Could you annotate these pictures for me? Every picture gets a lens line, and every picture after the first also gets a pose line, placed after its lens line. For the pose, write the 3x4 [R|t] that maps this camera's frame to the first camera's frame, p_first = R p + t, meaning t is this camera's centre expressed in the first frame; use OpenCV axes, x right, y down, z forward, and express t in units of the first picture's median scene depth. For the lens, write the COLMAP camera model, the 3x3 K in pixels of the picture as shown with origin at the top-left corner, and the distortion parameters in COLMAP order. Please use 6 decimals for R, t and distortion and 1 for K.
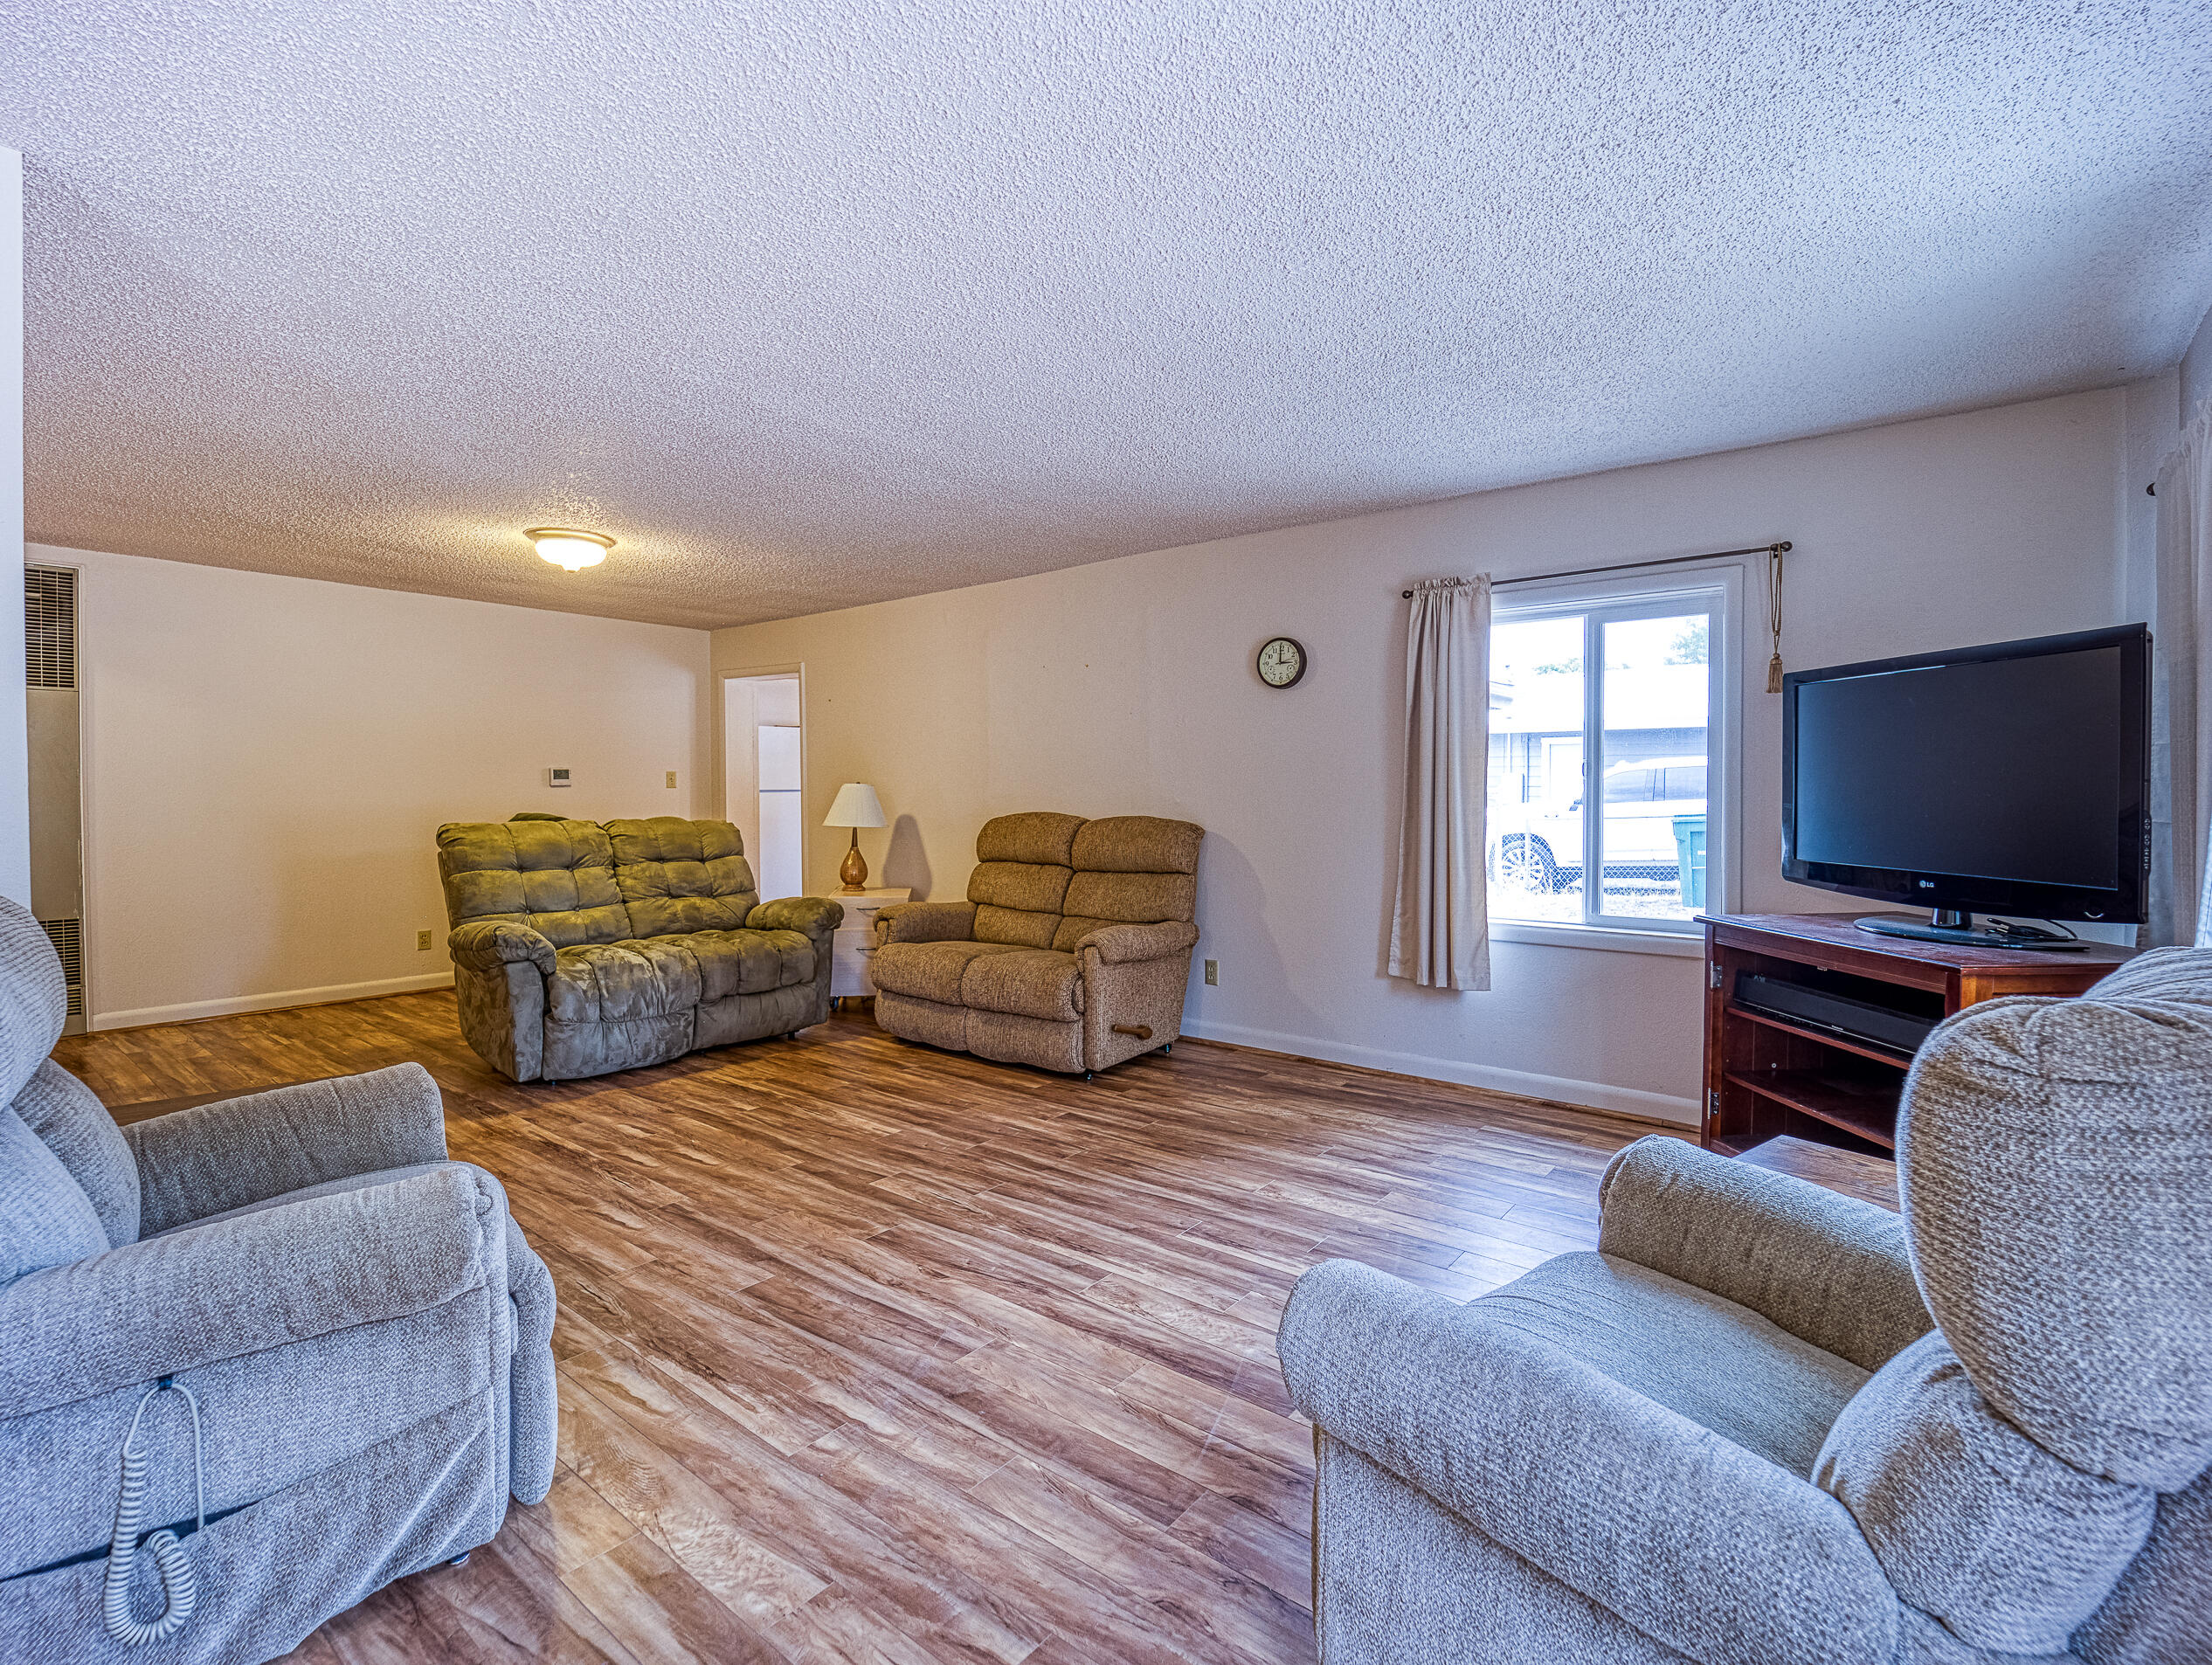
lens RADIAL K [[996.2, 0, 1121.7], [0, 996.2, 813.3], [0, 0, 1]] dist [-0.005065, -0.000316]
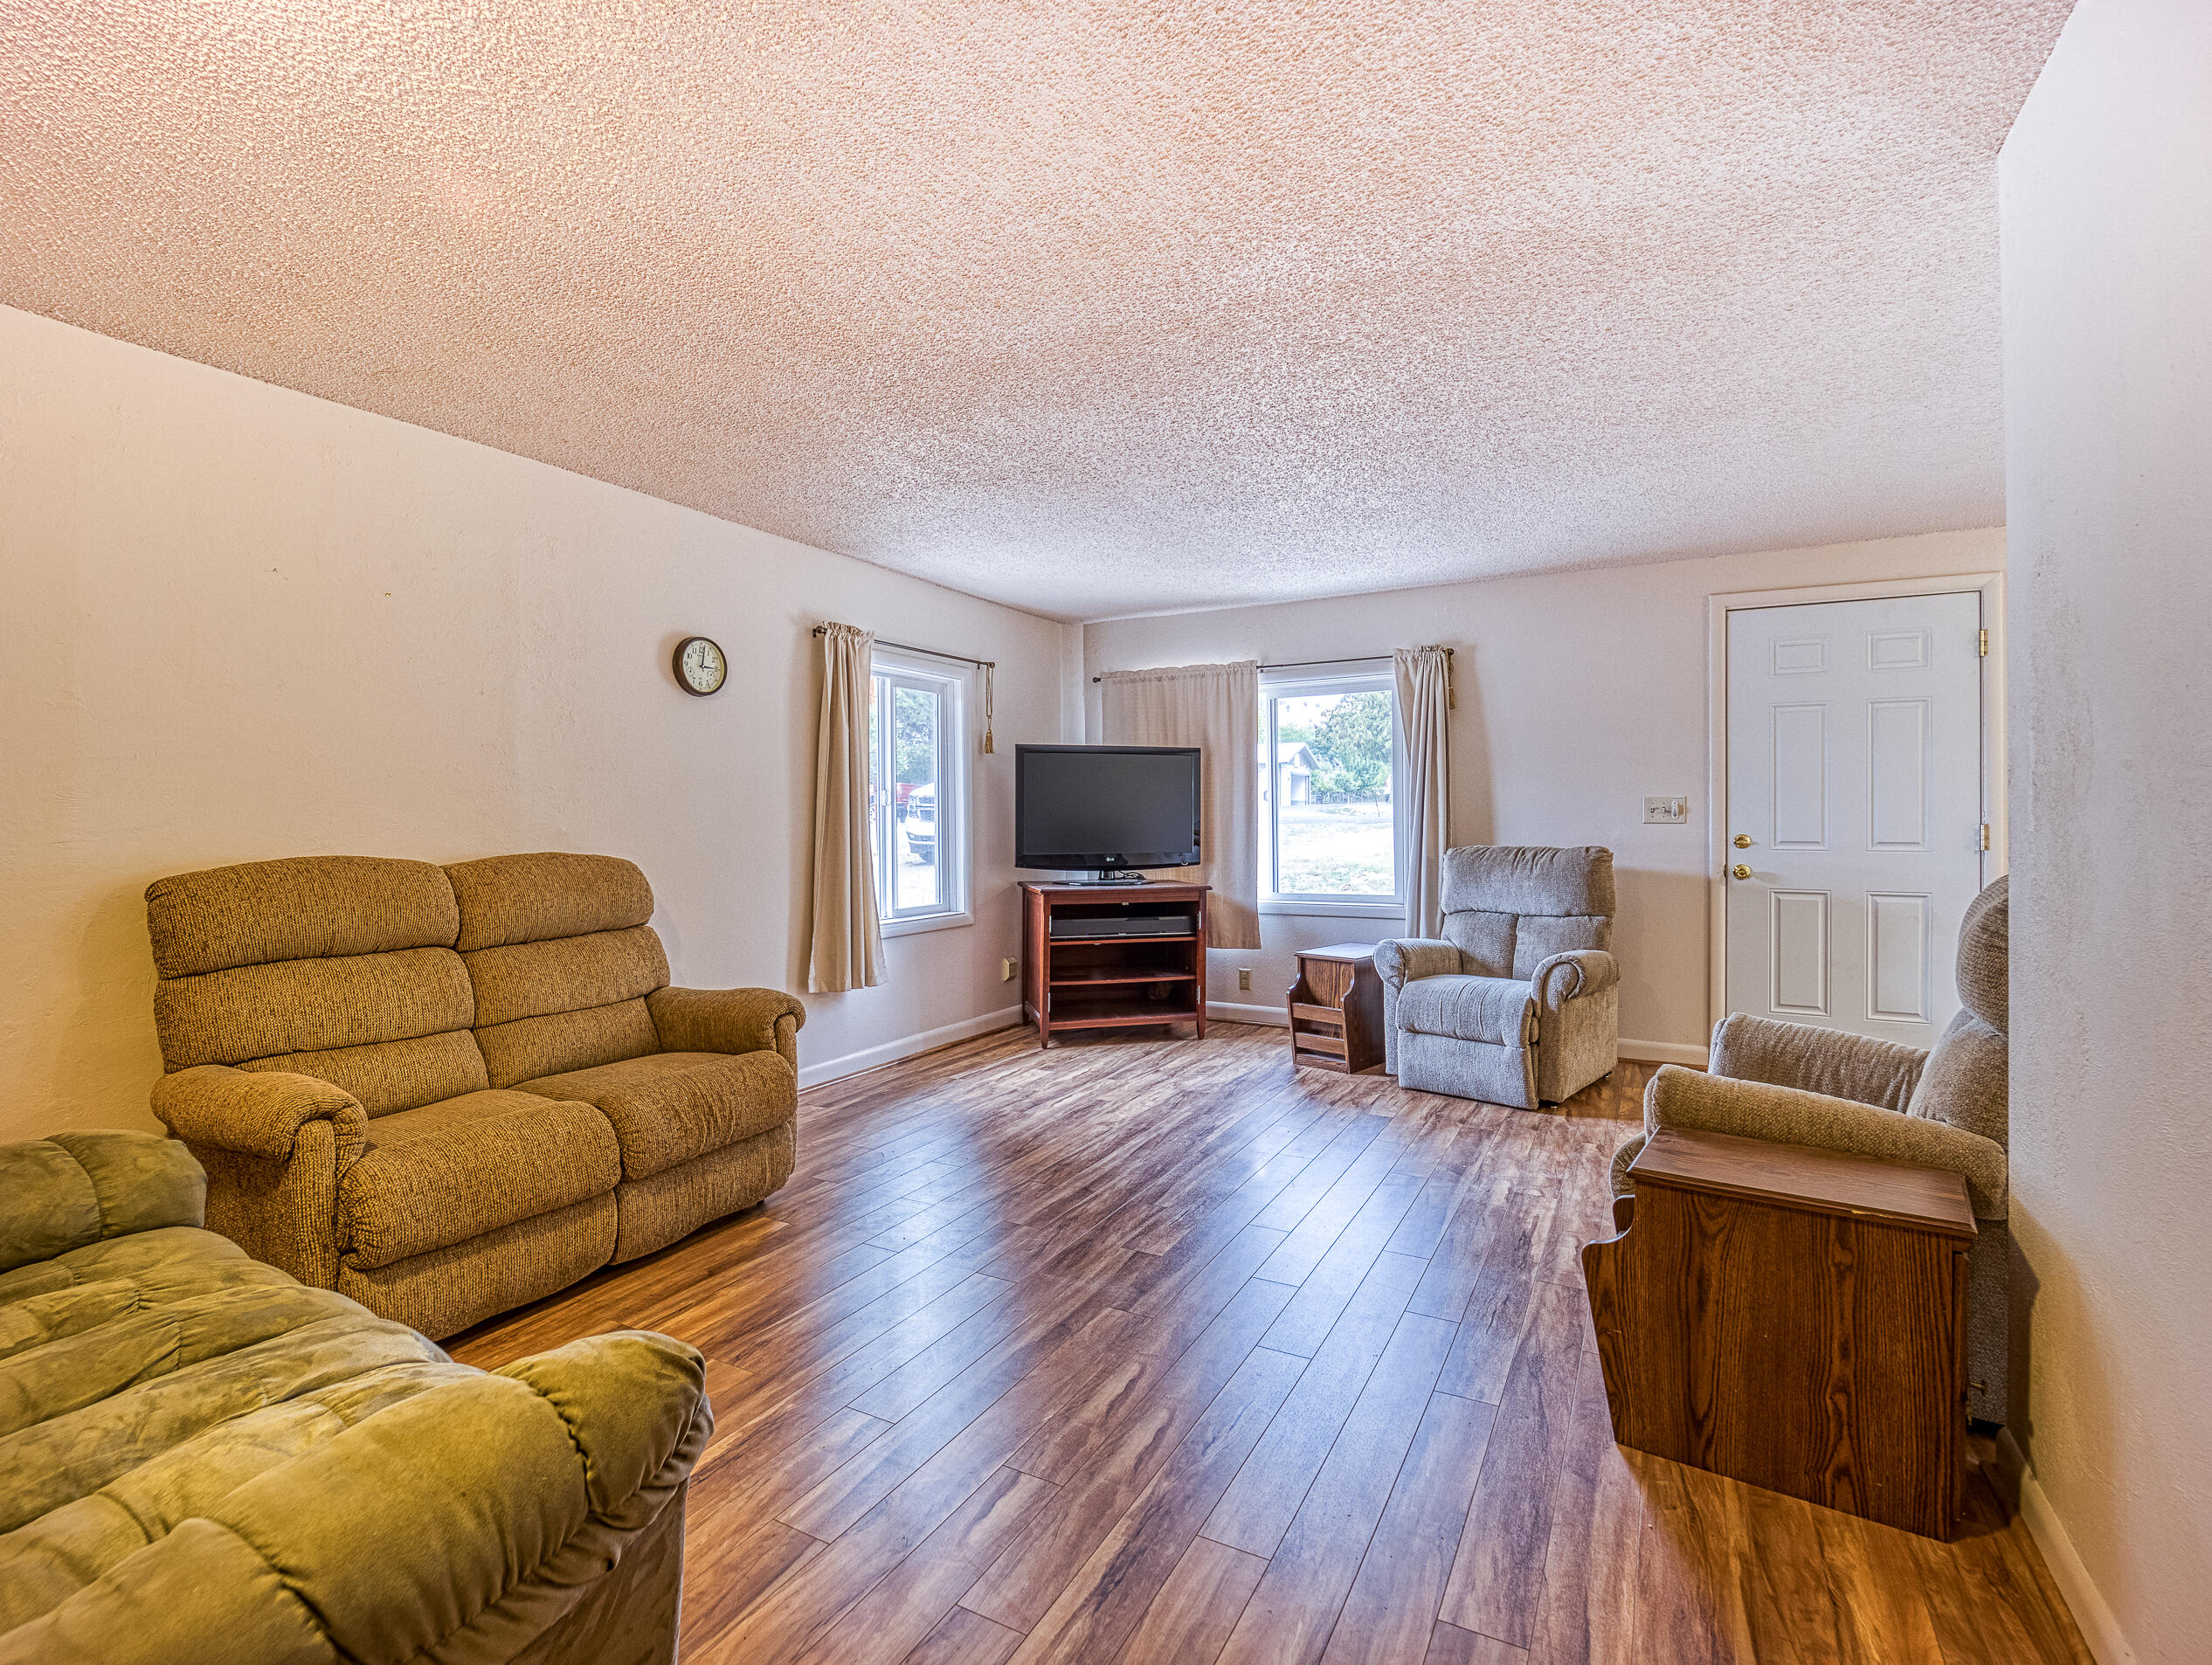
lens RADIAL K [[996.2, 0, 1121.7], [0, 996.2, 829.7], [0, 0, 1]] dist [-0.005065, -0.000316]
pose [[-0.144844, -0.009140, 0.989412, -1.179126], [0.026225, 0.999571, 0.013073, -0.019140], [-0.989107, 0.027841, -0.144542, 1.213963]]
